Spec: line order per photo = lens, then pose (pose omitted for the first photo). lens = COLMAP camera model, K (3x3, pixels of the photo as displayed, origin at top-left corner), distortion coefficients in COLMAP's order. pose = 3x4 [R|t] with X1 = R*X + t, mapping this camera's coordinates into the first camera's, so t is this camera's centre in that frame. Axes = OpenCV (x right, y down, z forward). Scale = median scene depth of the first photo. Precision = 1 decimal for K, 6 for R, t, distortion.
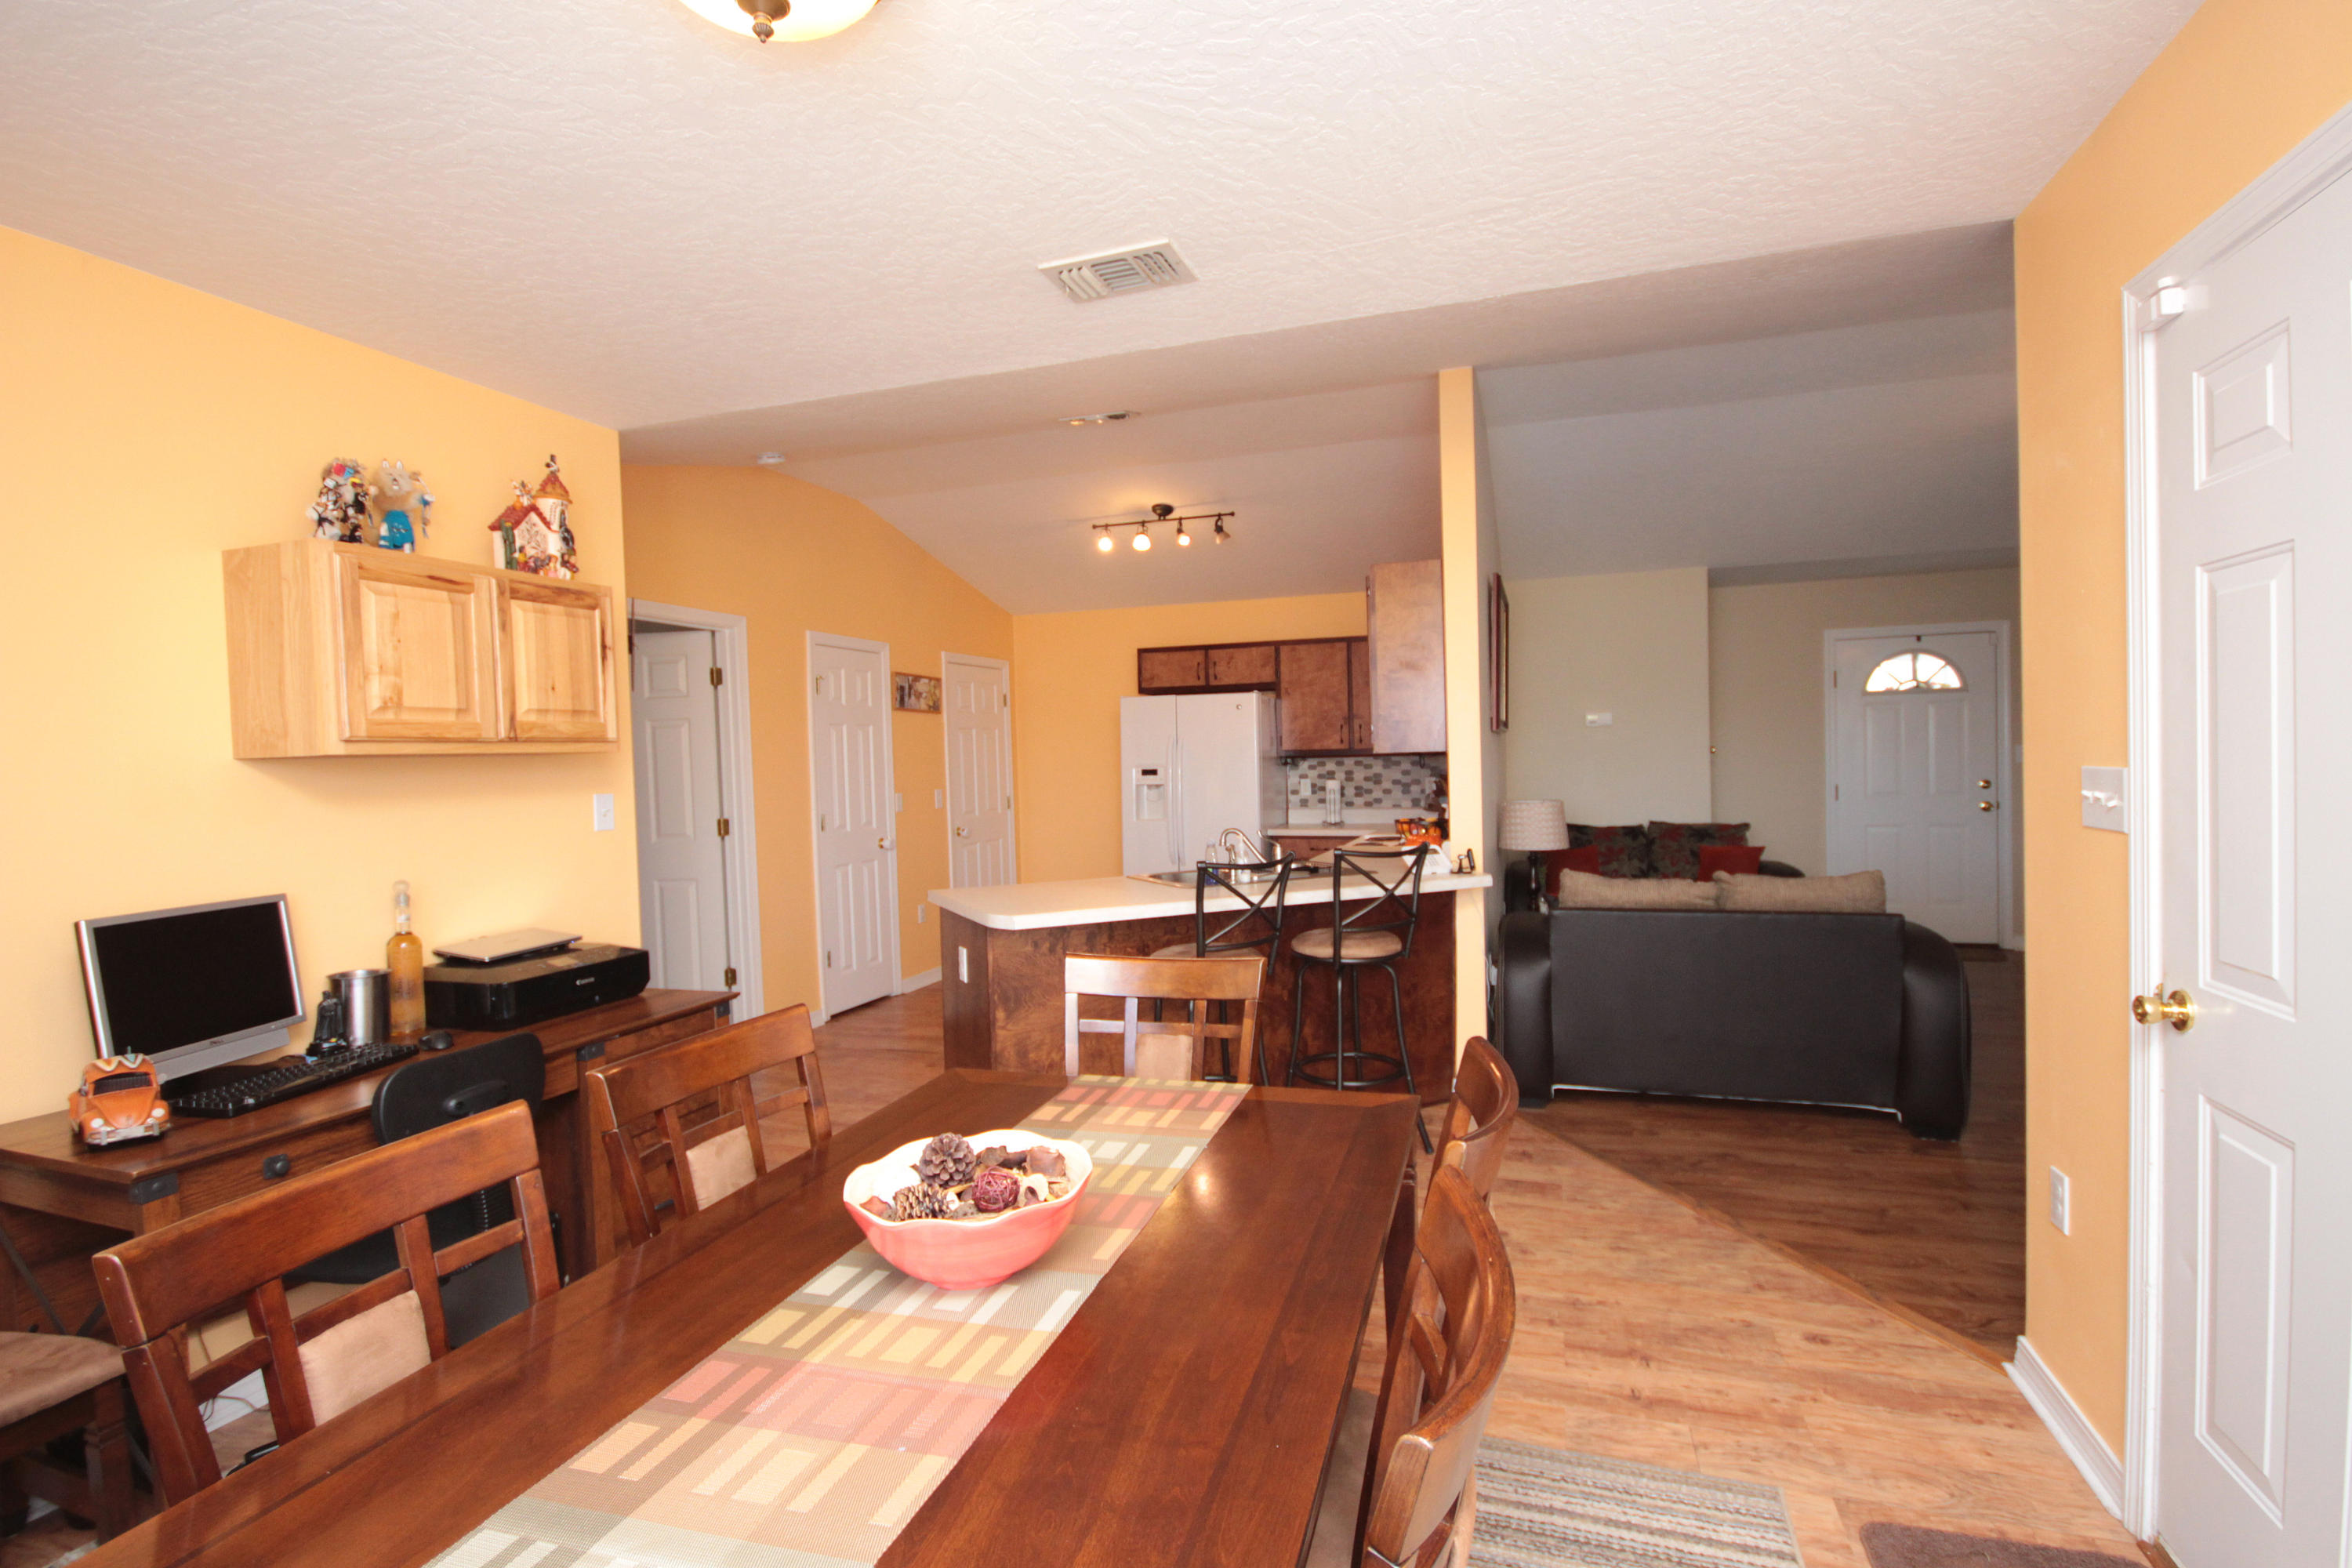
lens RADIAL K [[1081.5, 0, 1187.4], [0, 1081.5, 790.2], [0, 0, 1]] dist [-0.000481, -0.013236]
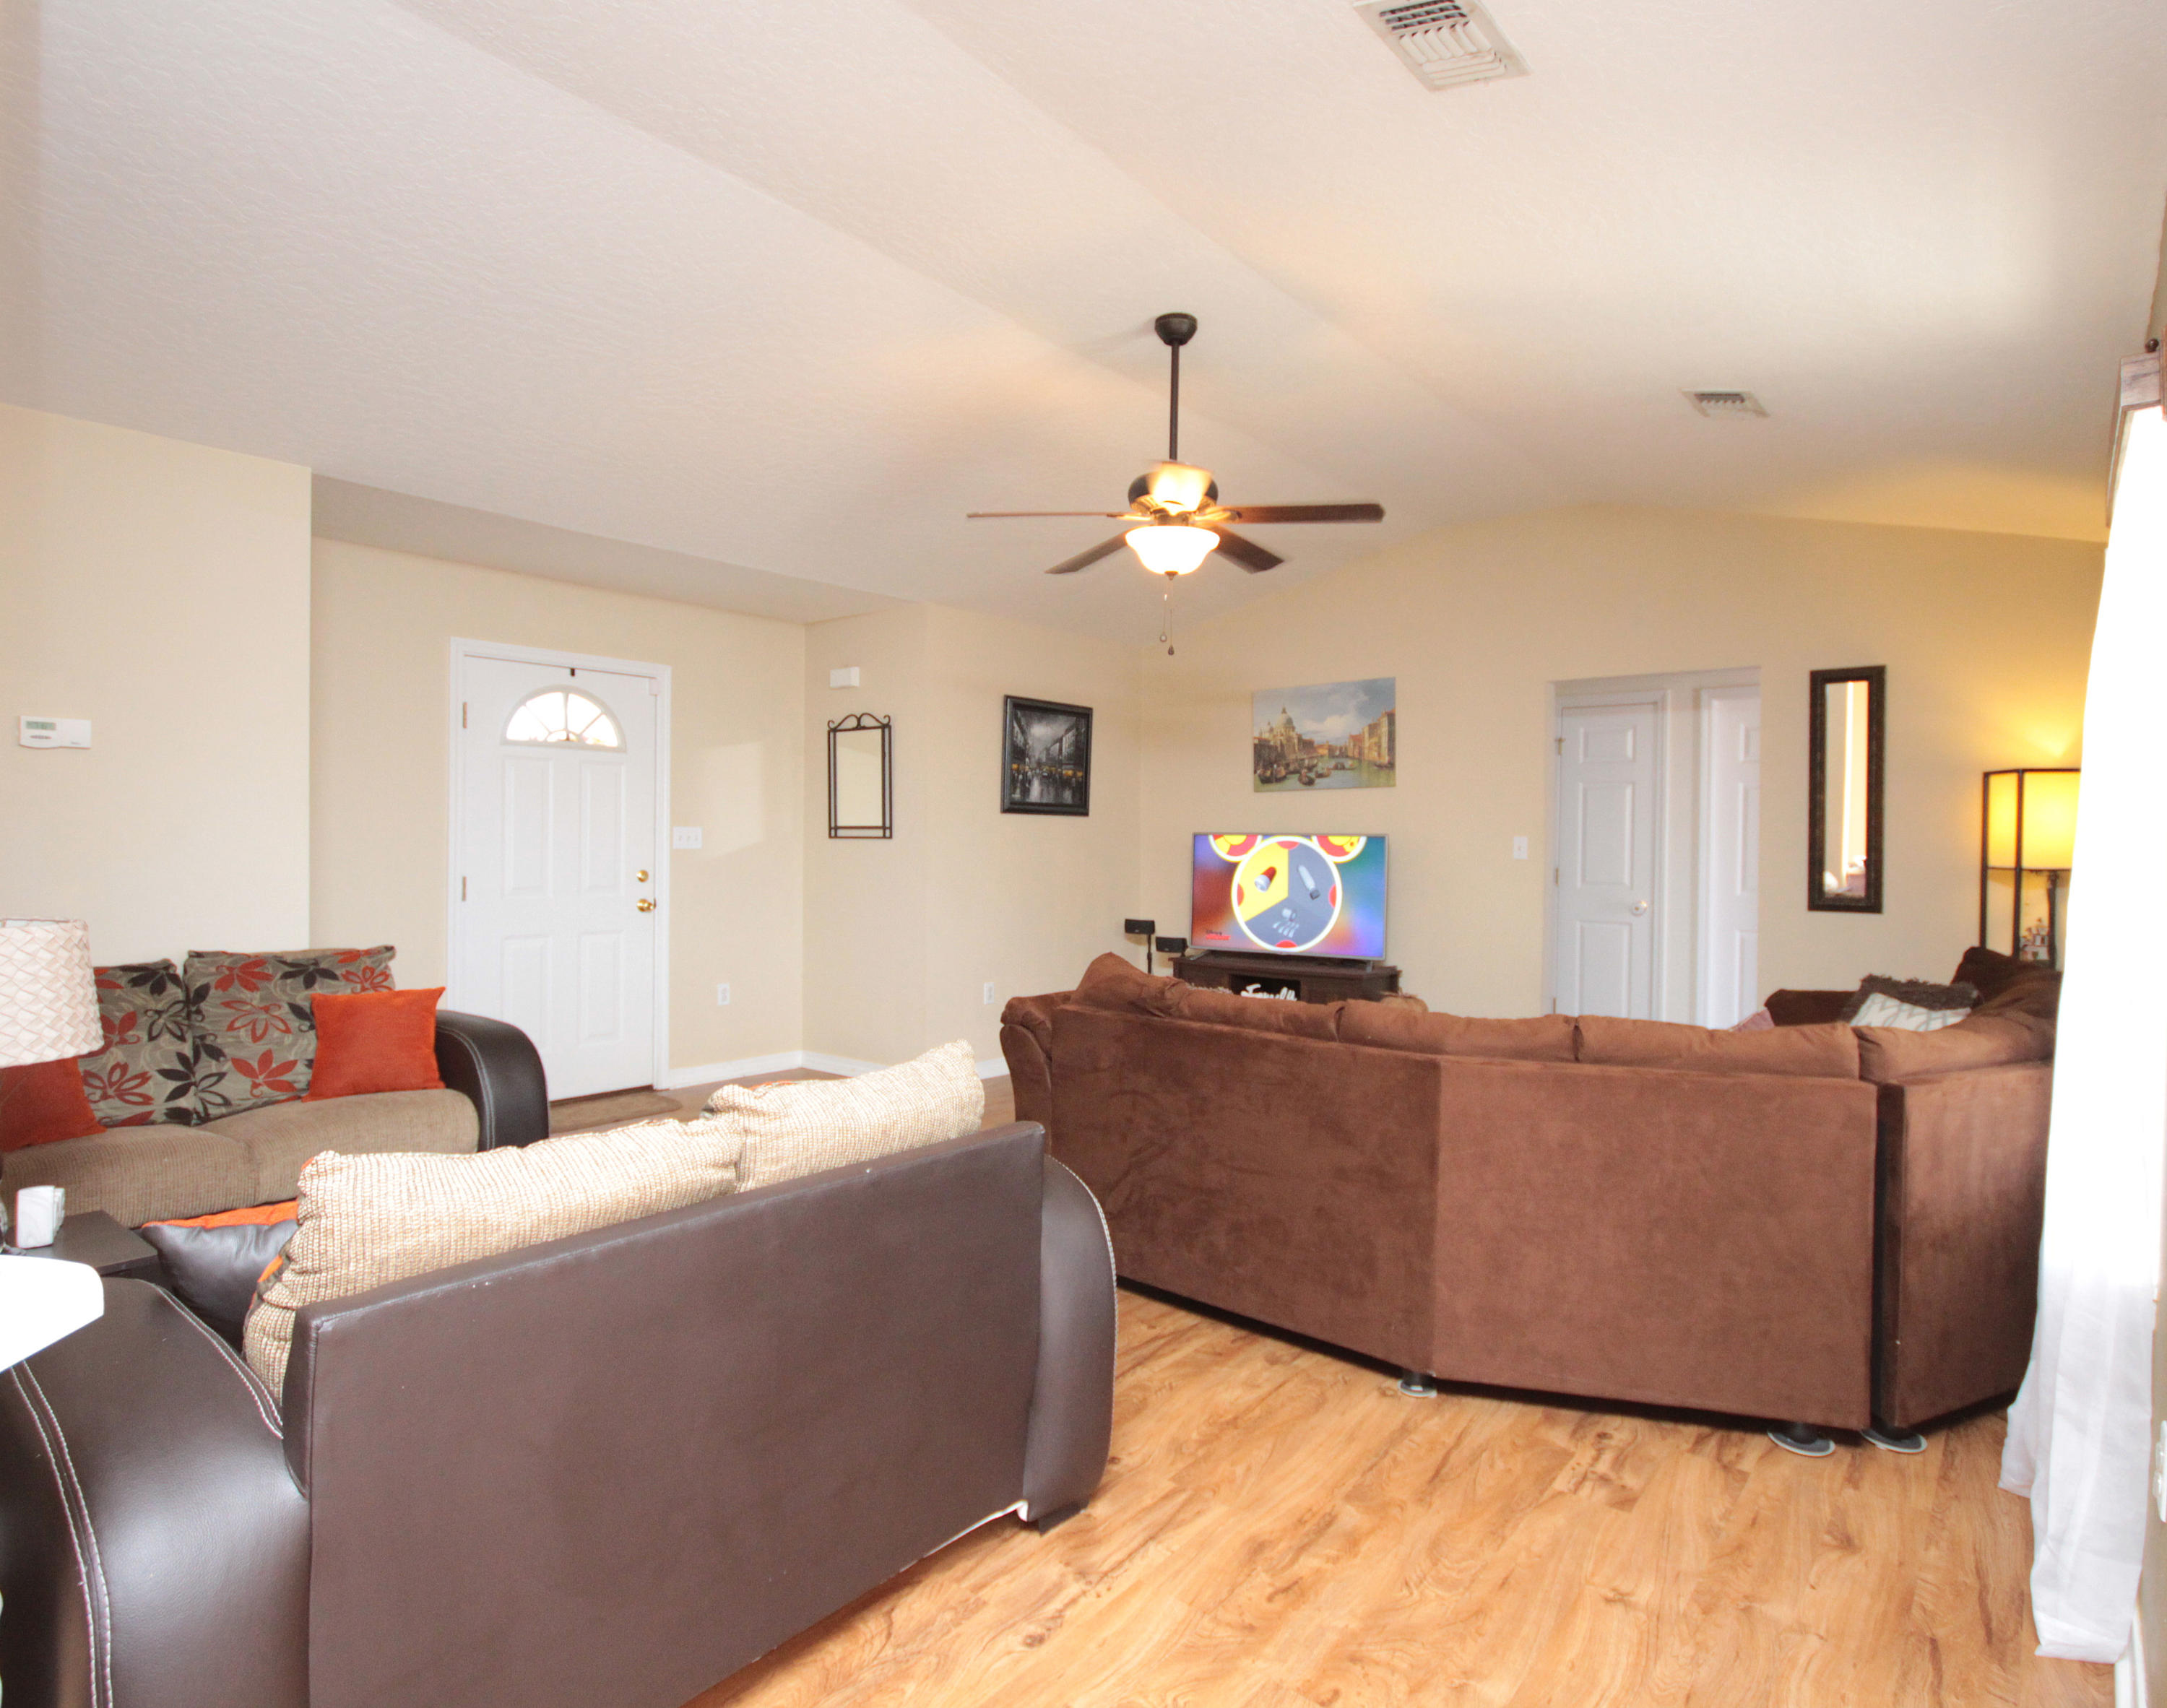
lens RADIAL K [[1190.5, 0, 1083.5], [0, 1190.5, 854.0], [0, 0, 1]] dist [-0.000372, 0.000503]
pose [[0.363591, 0.018488, 0.931375, 0.075353], [0.006625, 0.999726, -0.022431, -0.000647], [-0.931535, 0.014326, 0.363369, 0.433913]]
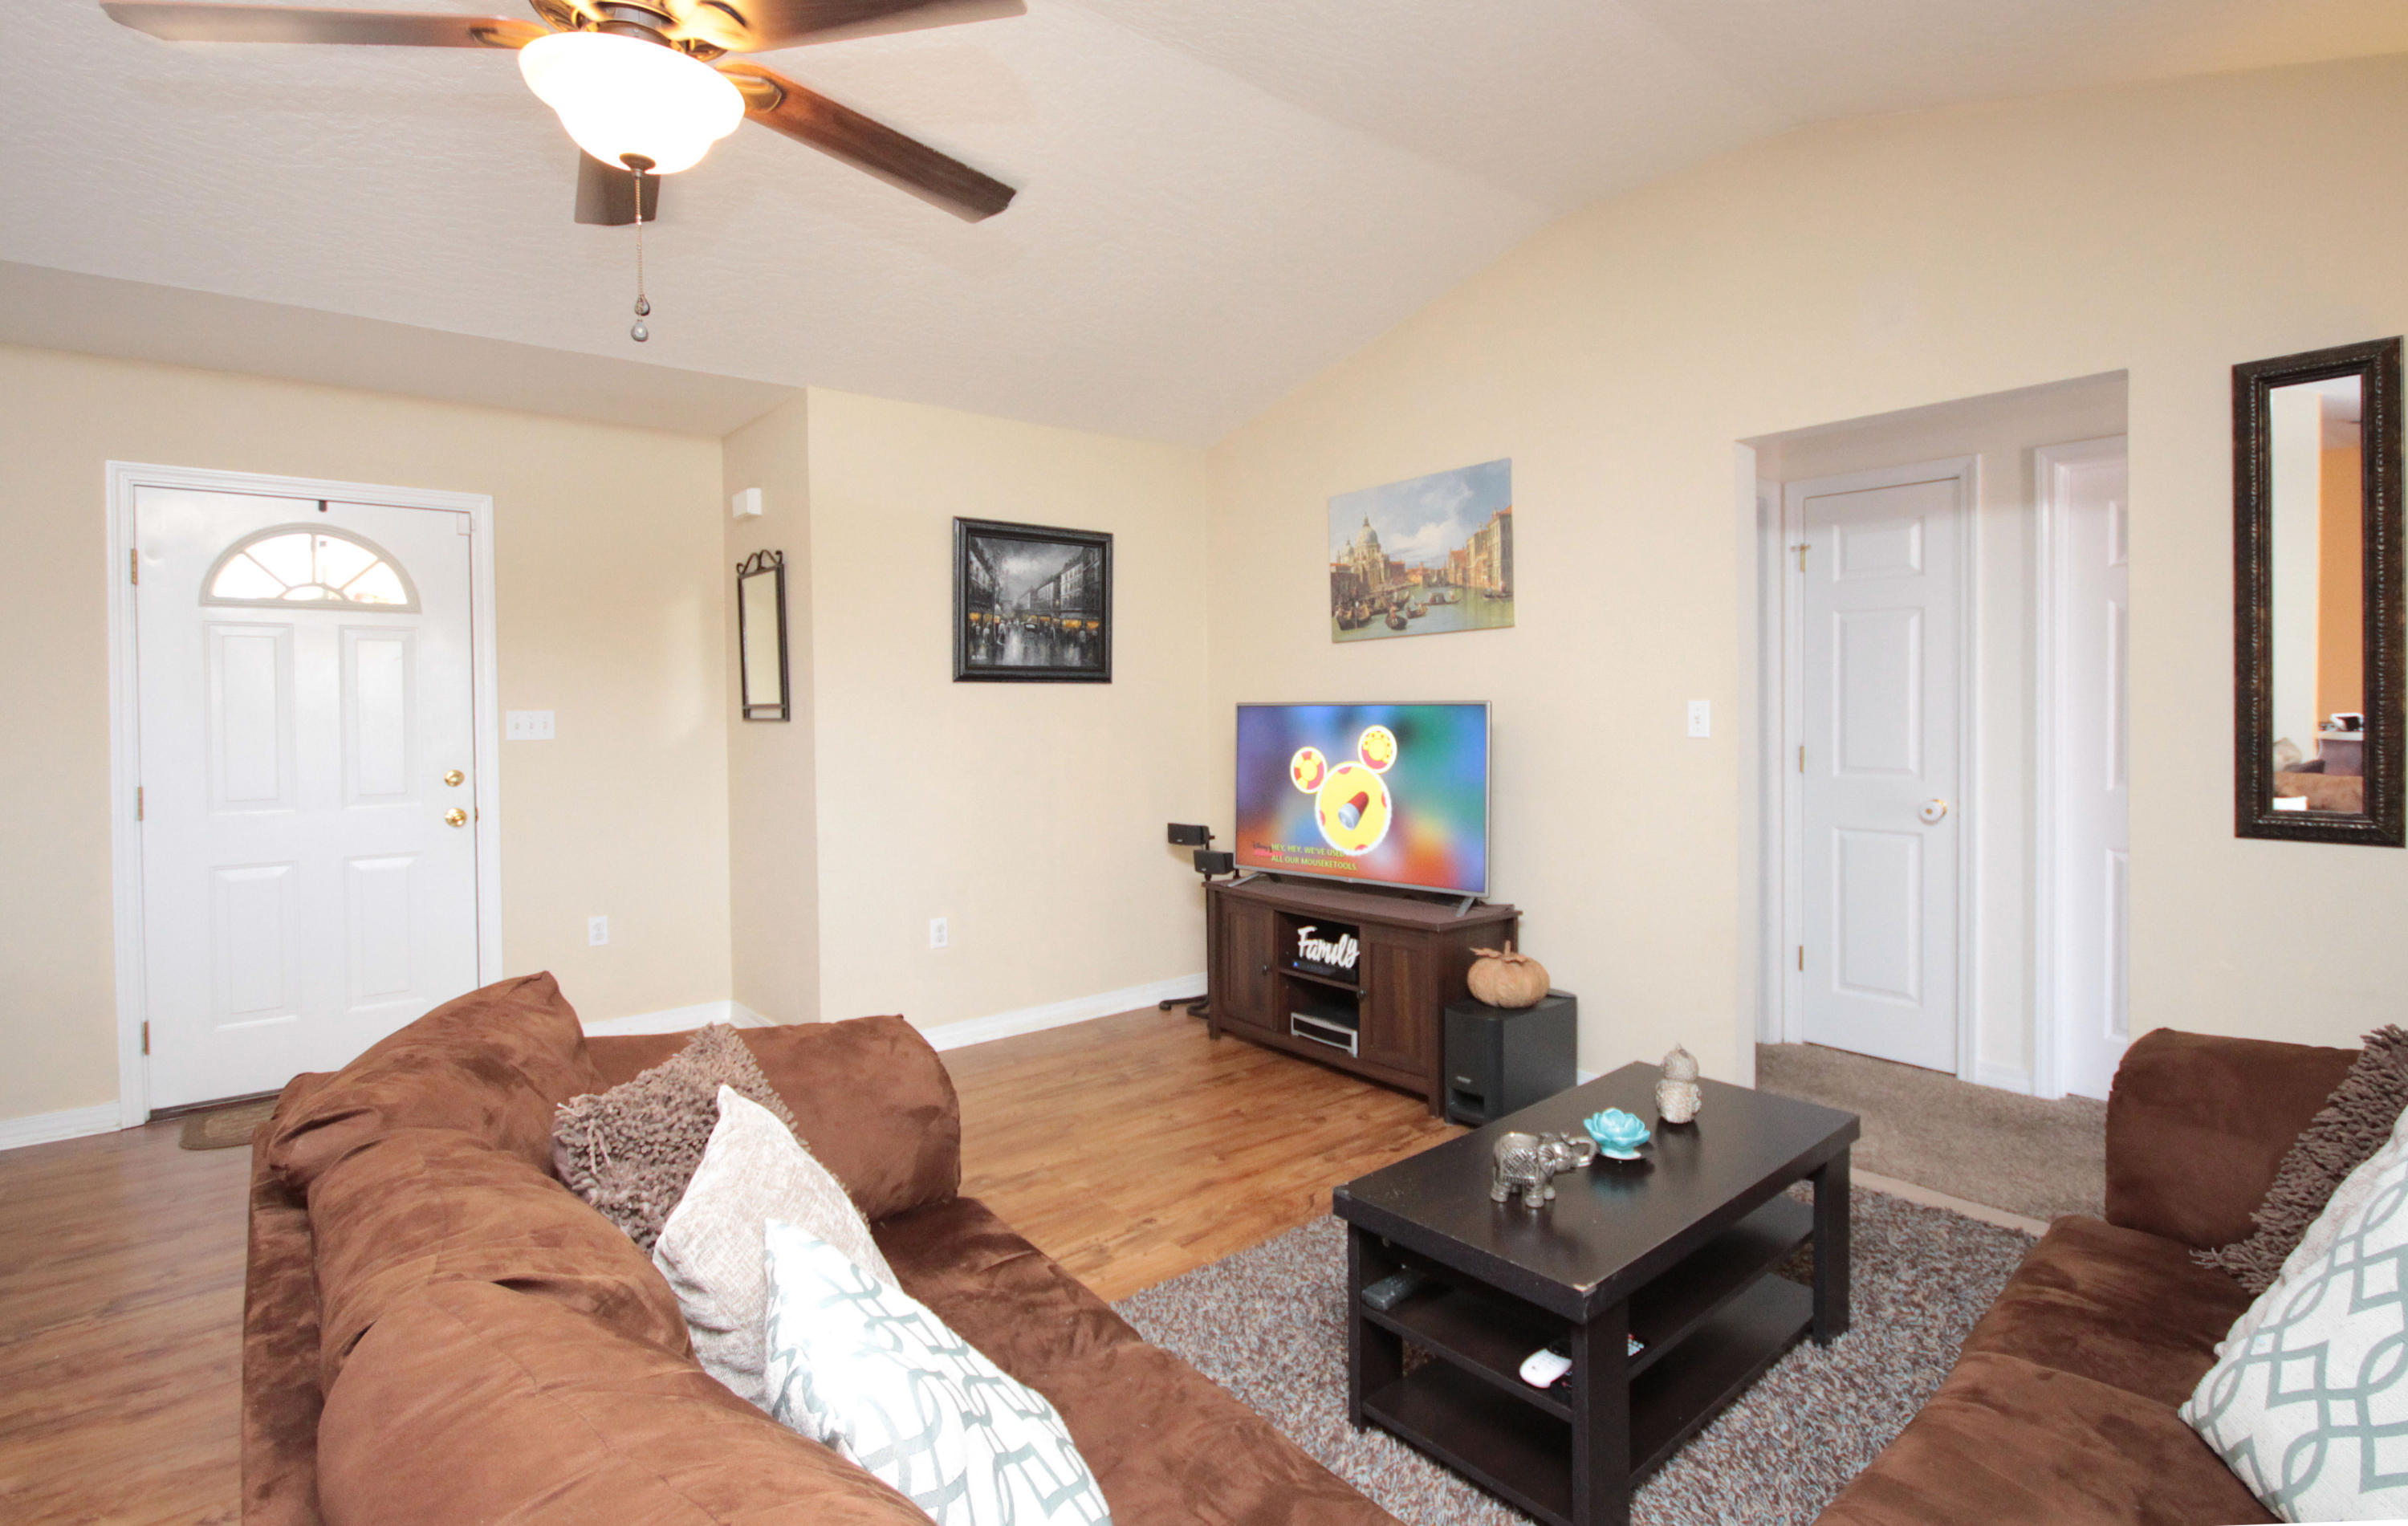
lens RADIAL K [[1161.7, 0, 1221.2], [0, 1161.7, 722.8], [0, 0, 1]] dist [-0.000991, 0.000303]
pose [[0.528616, 0.008116, 0.848823, 0.465423], [0.020474, 0.999541, -0.022308, -0.014127], [-0.848614, 0.029171, 0.528207, 0.357404]]
